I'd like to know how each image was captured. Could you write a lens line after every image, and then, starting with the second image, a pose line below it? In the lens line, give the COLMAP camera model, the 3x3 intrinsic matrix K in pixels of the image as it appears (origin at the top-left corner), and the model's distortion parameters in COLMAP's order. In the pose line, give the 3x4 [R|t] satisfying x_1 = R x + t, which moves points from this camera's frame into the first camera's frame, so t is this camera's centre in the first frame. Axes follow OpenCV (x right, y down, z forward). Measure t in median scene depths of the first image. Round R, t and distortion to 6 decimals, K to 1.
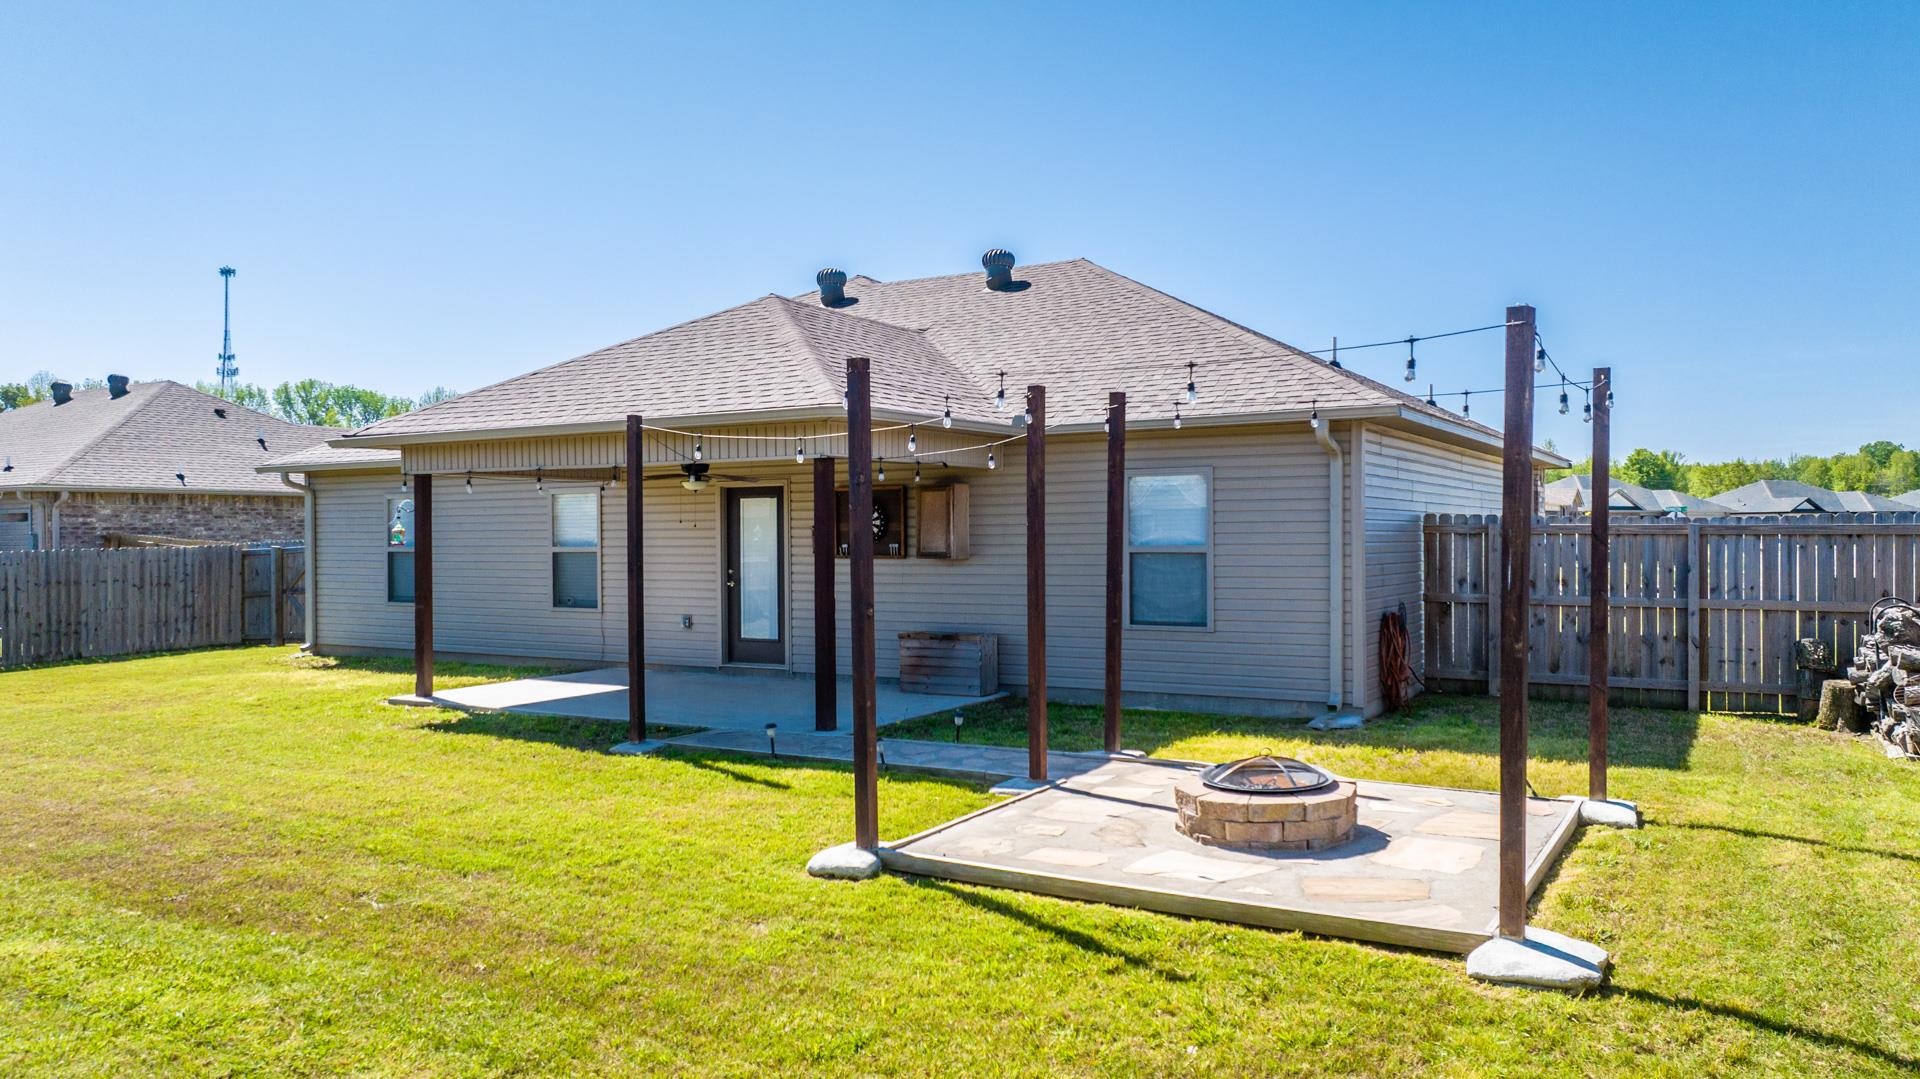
lens RADIAL K [[1352.7, 0, 960.0], [0, 1352.7, 539.5], [0, 0, 1]] dist [-0.015646, -0.004315]
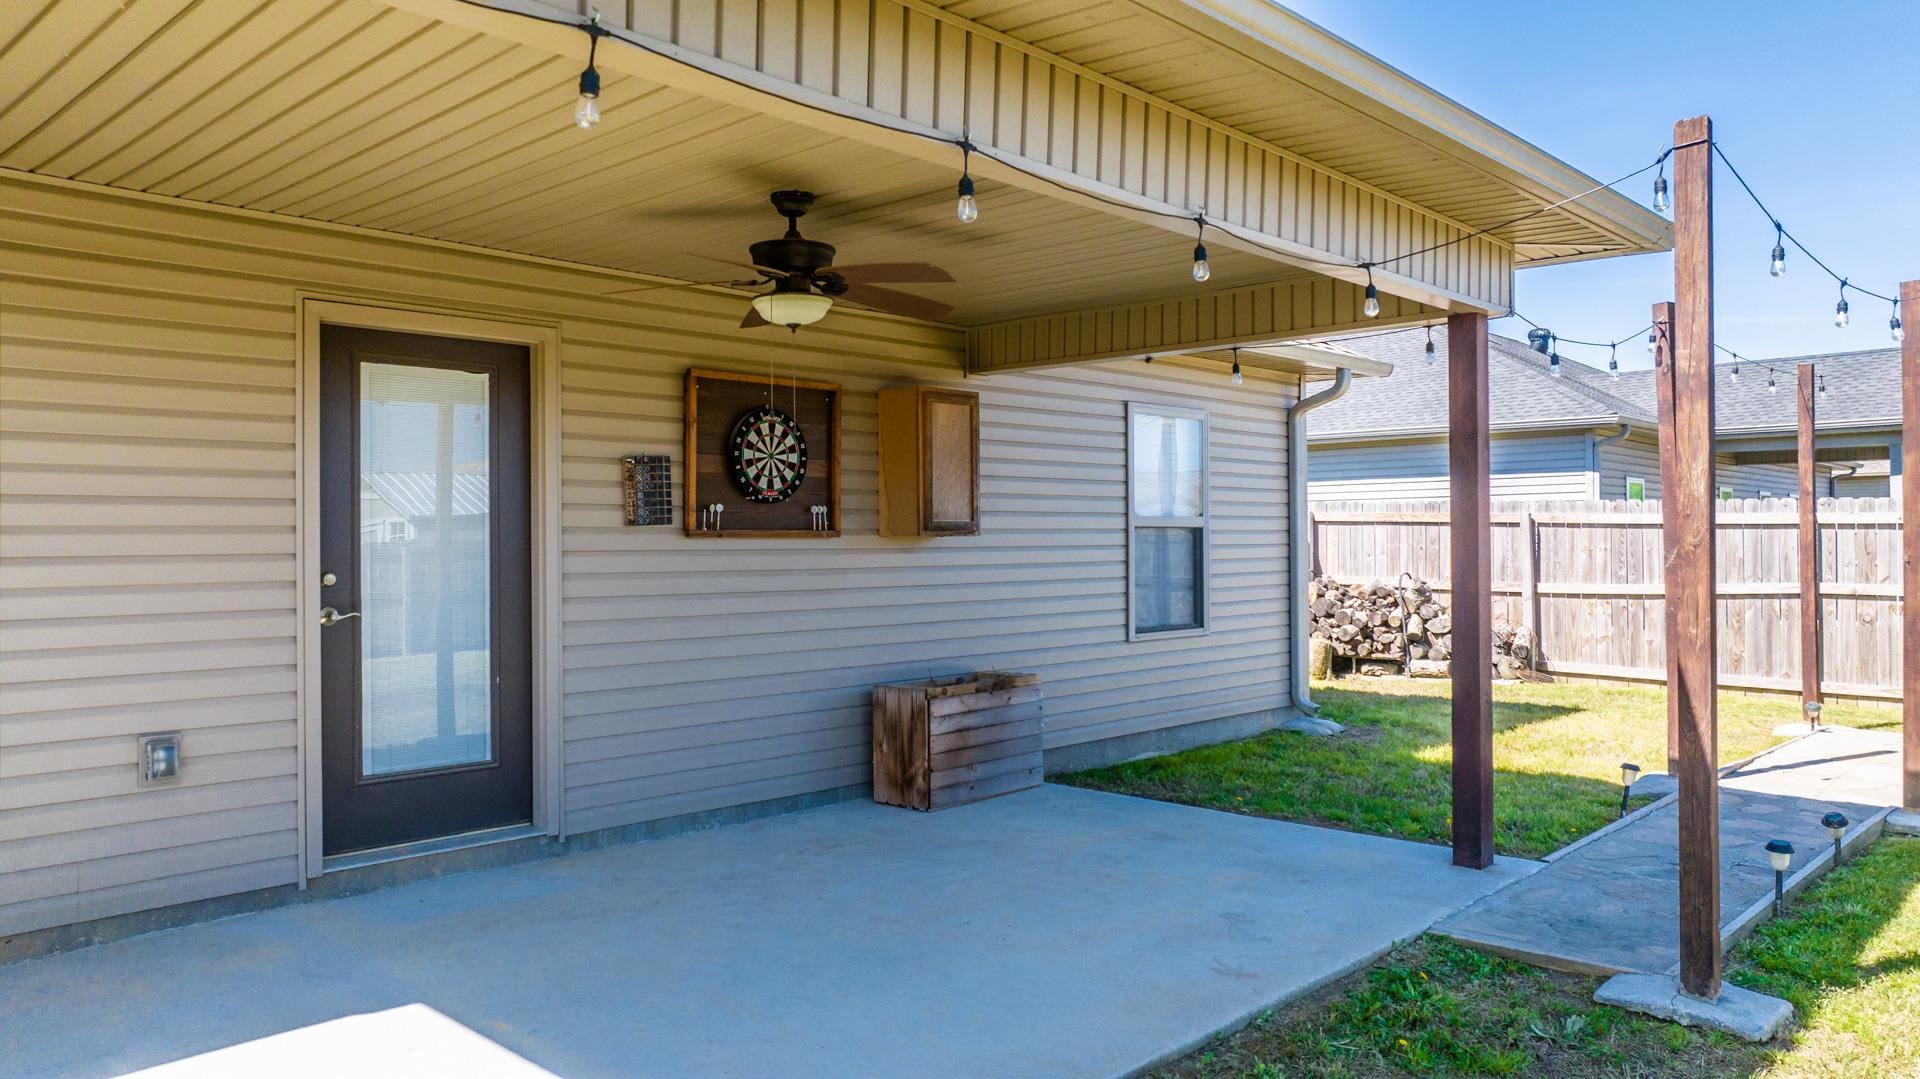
lens RADIAL K [[1352.7, 0, 960.0], [0, 1352.7, 539.5], [0, 0, 1]] dist [-0.015646, -0.004315]
pose [[0.225375, 0.007035, 0.974247, -0.501054], [0.007331, 0.999933, -0.008916, 0.019737], [-0.974245, 0.009151, 0.225308, 0.858249]]
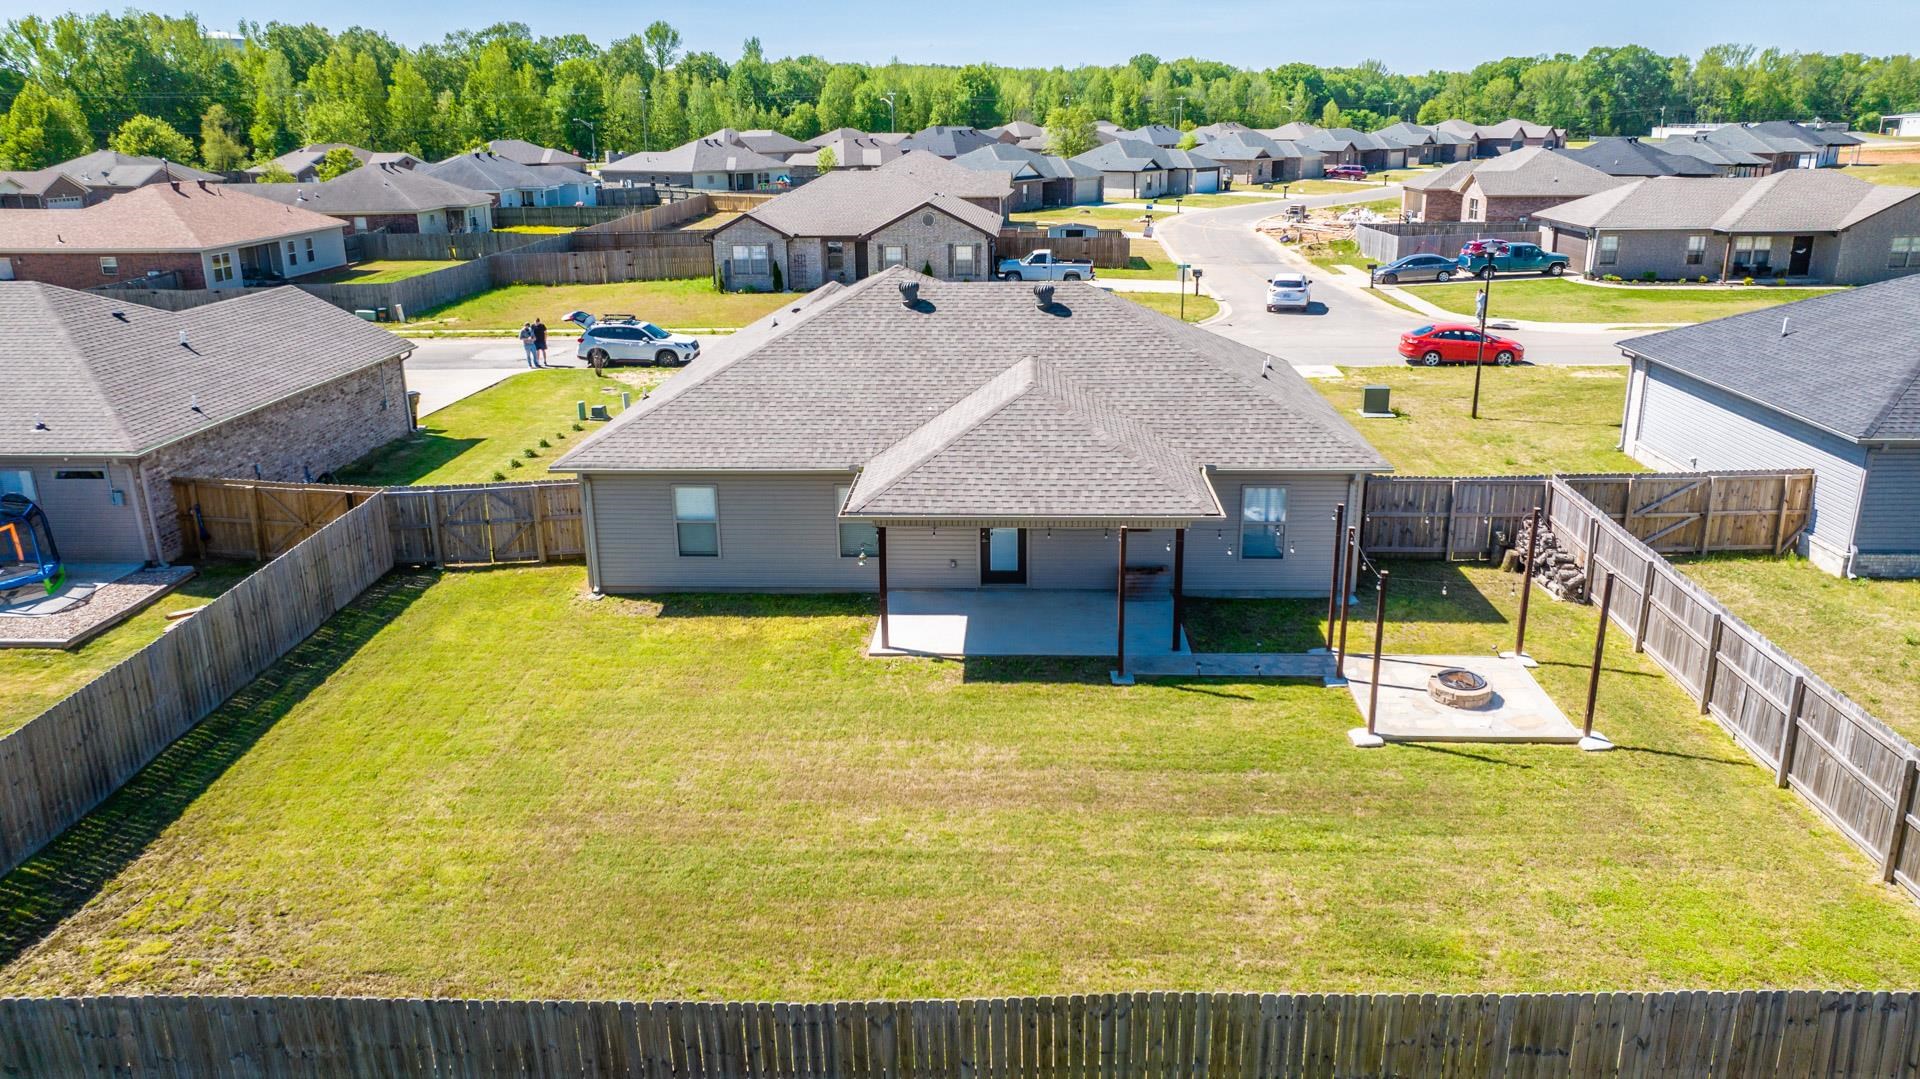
lens RADIAL K [[1352.7, 0, 960.0], [0, 1352.7, 539.5], [0, 0, 1]] dist [-0.015646, -0.004315]
pose [[0.882706, -0.143854, 0.447366, -1.048521], [0.005775, 0.955242, 0.295770, -0.516106], [-0.469890, -0.258495, 0.844028, -0.452979]]
